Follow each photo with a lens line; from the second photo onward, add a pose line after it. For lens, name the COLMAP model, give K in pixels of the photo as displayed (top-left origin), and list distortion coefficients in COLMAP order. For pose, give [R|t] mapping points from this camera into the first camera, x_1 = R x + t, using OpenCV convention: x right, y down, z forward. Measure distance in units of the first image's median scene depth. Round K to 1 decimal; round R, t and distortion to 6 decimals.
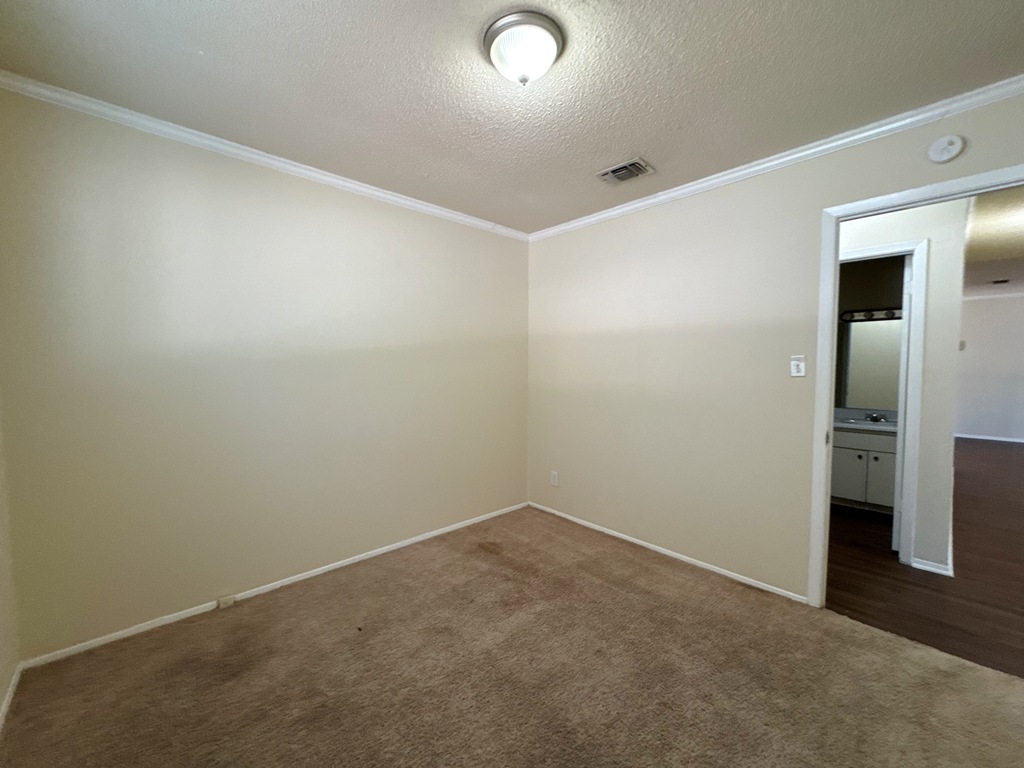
lens RADIAL K [[410.1, 0, 511.3], [0, 410.1, 382.9], [0, 0, 1]] dist [-0.004276, 0.000479]
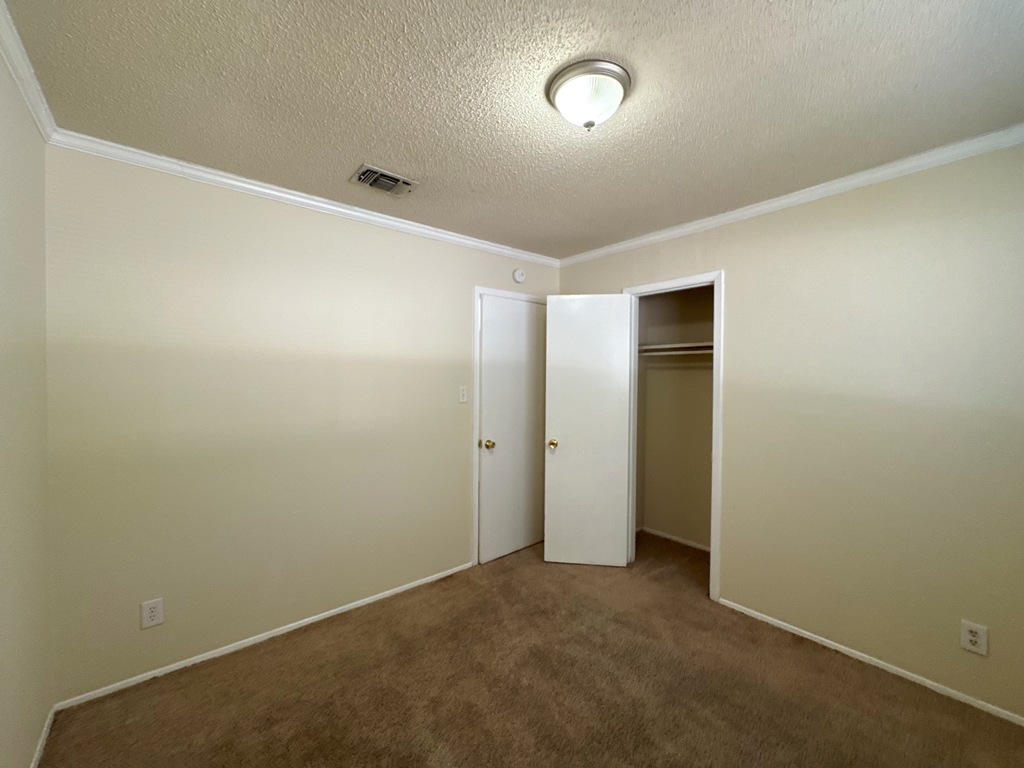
lens RADIAL K [[410.1, 0, 511.3], [0, 410.1, 382.9], [0, 0, 1]] dist [-0.004276, 0.000479]
pose [[0.055627, 0.003454, 0.998446, -0.636416], [0.058603, 0.998259, -0.006718, -0.057604], [-0.996730, 0.058885, 0.055327, 0.754967]]
